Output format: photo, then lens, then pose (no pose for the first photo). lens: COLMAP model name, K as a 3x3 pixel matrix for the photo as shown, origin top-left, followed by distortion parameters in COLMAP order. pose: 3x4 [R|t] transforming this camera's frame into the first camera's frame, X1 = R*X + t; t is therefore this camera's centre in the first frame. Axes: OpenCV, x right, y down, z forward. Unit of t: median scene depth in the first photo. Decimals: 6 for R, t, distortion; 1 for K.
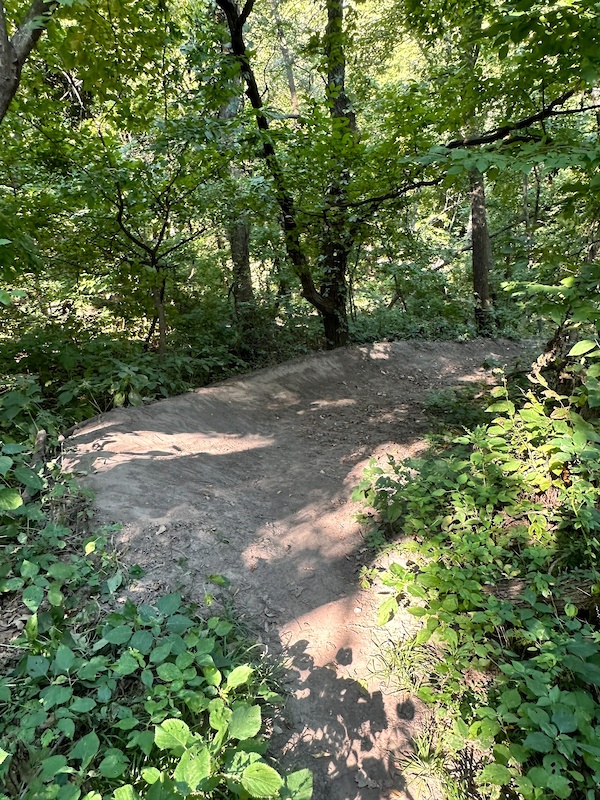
lens RADIAL K [[568.4, 0, 300.0], [0, 568.4, 400.0], [0, 0, 1]] dist [-0.005198, 0.002270]
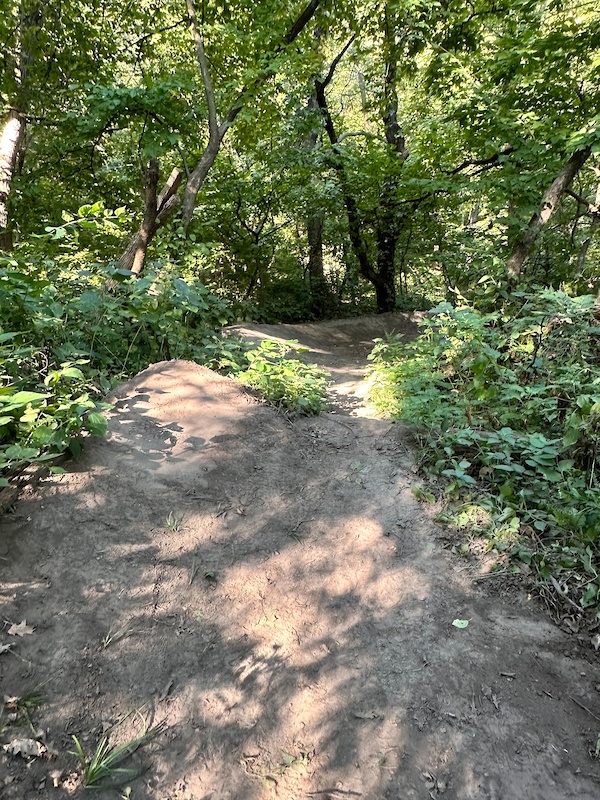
lens RADIAL K [[568.4, 0, 300.0], [0, 568.4, 400.0], [0, 0, 1]] dist [-0.005198, 0.002270]
pose [[0.991961, 0.050927, -0.115847, 0.036908], [-0.050251, 0.998698, 0.008751, 0.122802], [0.116142, -0.002859, 0.993229, -0.374011]]
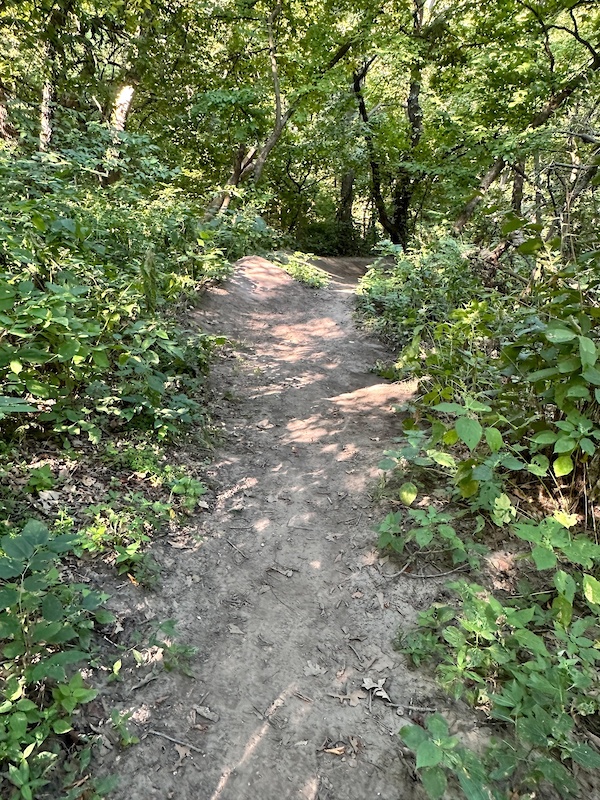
lens RADIAL K [[568.4, 0, 300.0], [0, 568.4, 400.0], [0, 0, 1]] dist [-0.005198, 0.002270]
pose [[0.975692, 0.158674, -0.151151, 0.126093], [-0.143424, 0.983859, 0.107013, 0.209073], [0.165692, -0.082733, 0.982701, -0.806586]]
